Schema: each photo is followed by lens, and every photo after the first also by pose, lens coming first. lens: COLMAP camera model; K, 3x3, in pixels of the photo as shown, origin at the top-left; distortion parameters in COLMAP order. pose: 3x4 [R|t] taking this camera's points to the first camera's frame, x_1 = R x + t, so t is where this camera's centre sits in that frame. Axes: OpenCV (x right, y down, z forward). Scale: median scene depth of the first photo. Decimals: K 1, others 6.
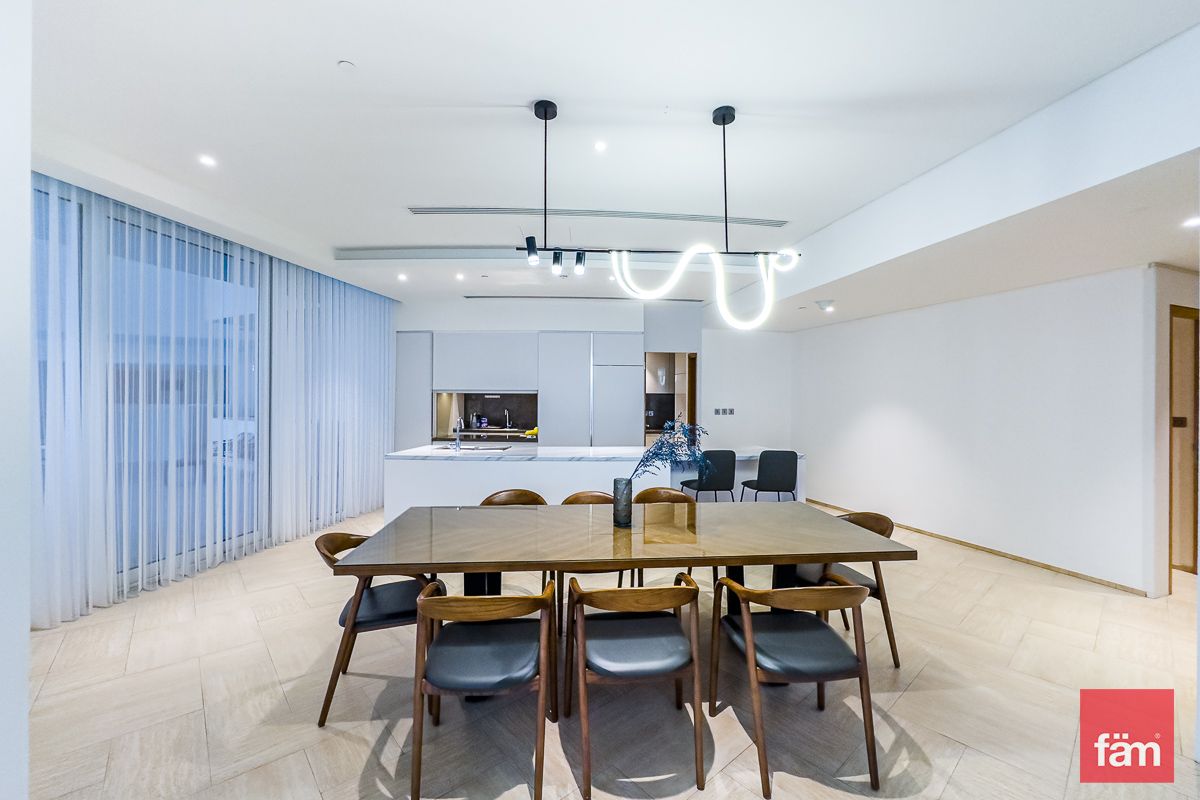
lens RADIAL K [[484.6, 0, 603.6], [0, 484.6, 400.7], [0, 0, 1]] dist [-0.002501, 0.000849]
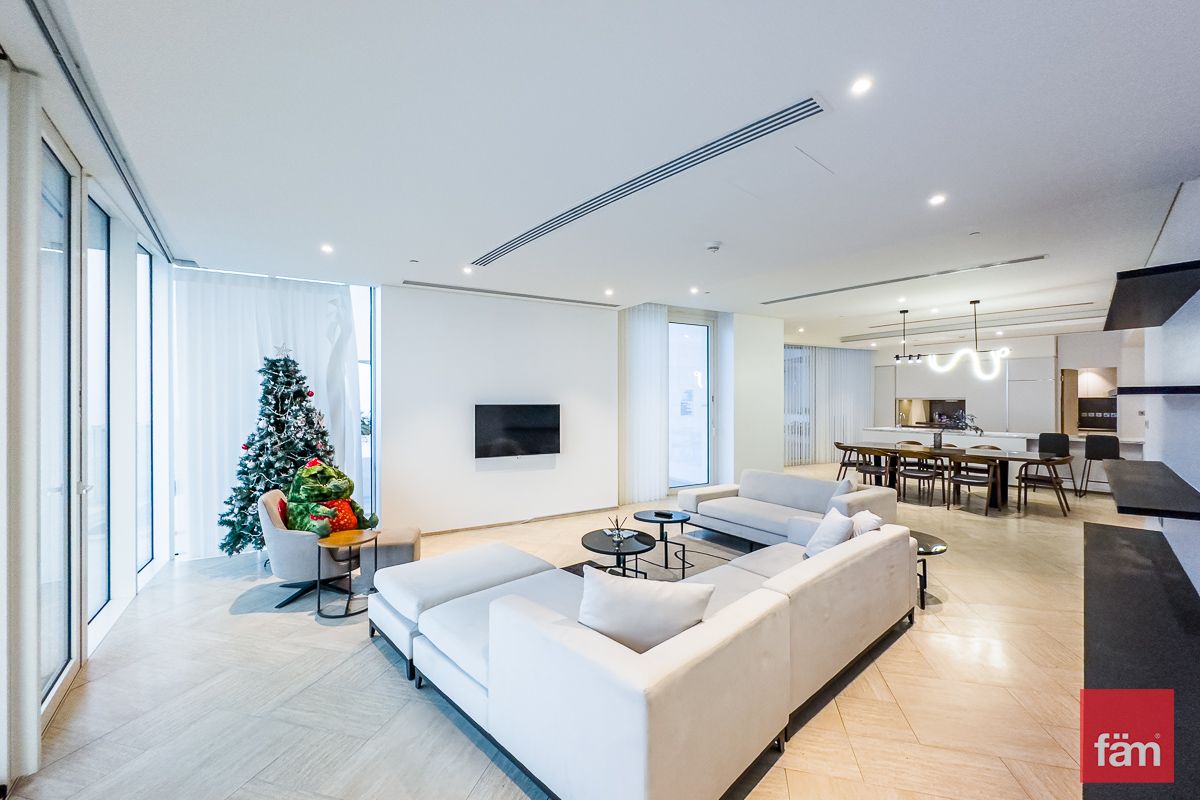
lens RADIAL K [[484.6, 0, 598.4], [0, 484.6, 402.2], [0, 0, 1]] dist [-0.002501, 0.000849]
pose [[0.546824, -0.007001, -0.837218, 0.735577], [0.006480, 0.999970, -0.004129, -0.011329], [0.837223, -0.003167, 0.546853, -1.223393]]
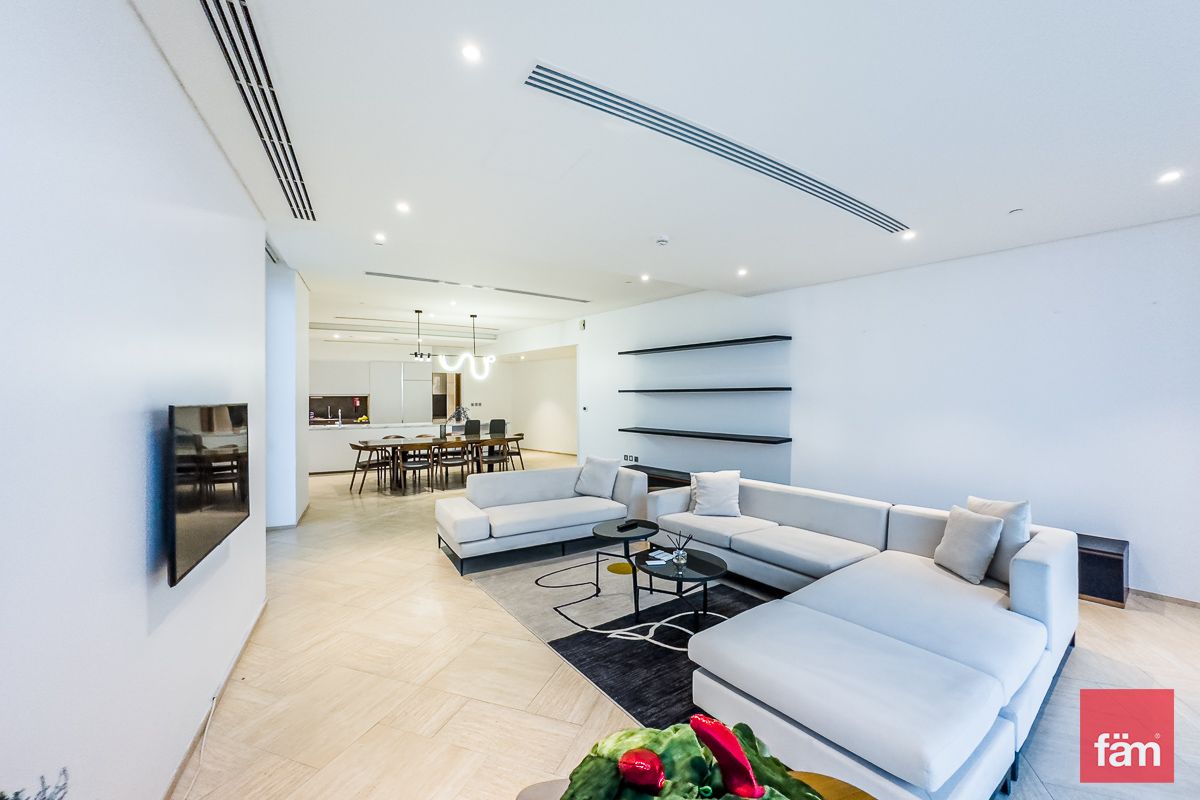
lens RADIAL K [[484.6, 0, 598.1], [0, 484.6, 397.1], [0, 0, 1]] dist [-0.002501, 0.000849]
pose [[0.883948, -0.011240, 0.467450, -0.302331], [0.009865, 0.999937, 0.005389, -0.015583], [-0.467481, -0.000152, 0.884003, -1.286312]]
